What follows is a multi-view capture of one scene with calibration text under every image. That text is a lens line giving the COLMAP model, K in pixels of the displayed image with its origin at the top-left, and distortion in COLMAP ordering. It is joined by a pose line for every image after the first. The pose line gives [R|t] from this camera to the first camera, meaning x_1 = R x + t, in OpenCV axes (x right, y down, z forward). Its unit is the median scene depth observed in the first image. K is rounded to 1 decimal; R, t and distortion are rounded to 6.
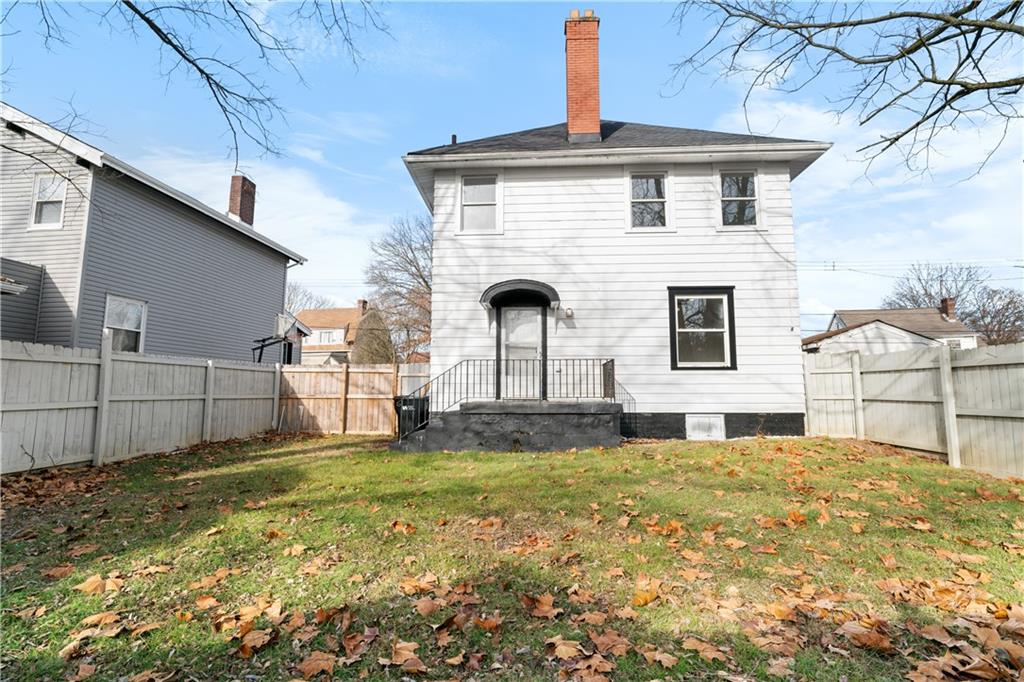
lens RADIAL K [[478.2, 0, 512.0], [0, 478.2, 341.0], [0, 0, 1]] dist [-0.002502, -0.000235]
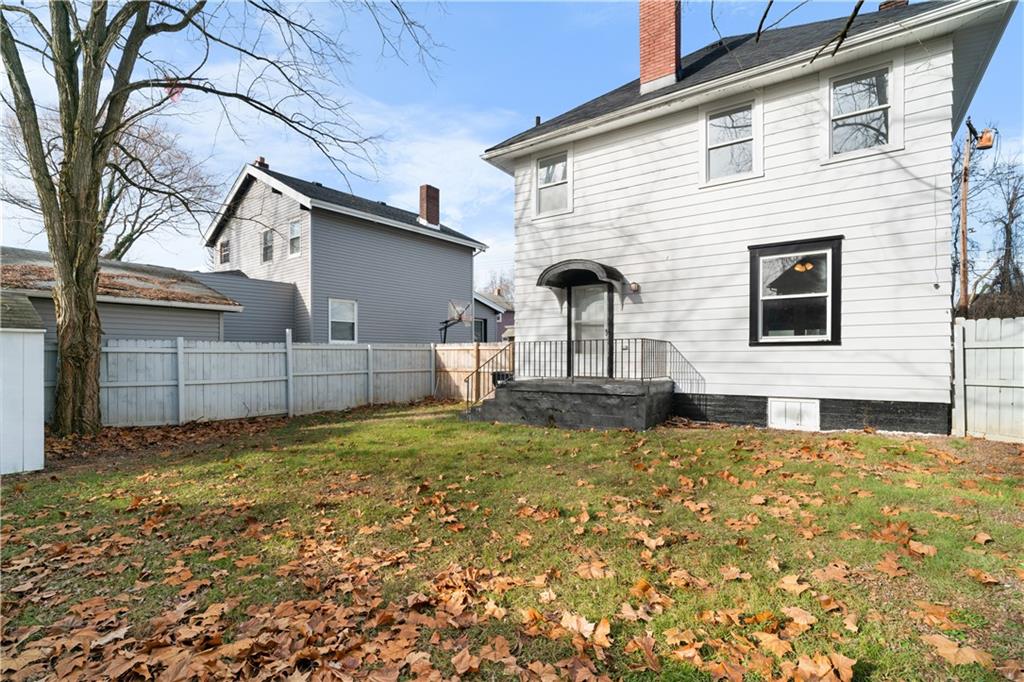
lens RADIAL K [[491.2, 0, 512.8], [0, 491.2, 363.9], [0, 0, 1]] dist [-0.003542, -0.000367]
pose [[0.847158, 0.003593, -0.531329, 0.432822], [0.062342, 0.992398, 0.106111, -0.026615], [0.527671, -0.123017, 0.840494, 0.036520]]
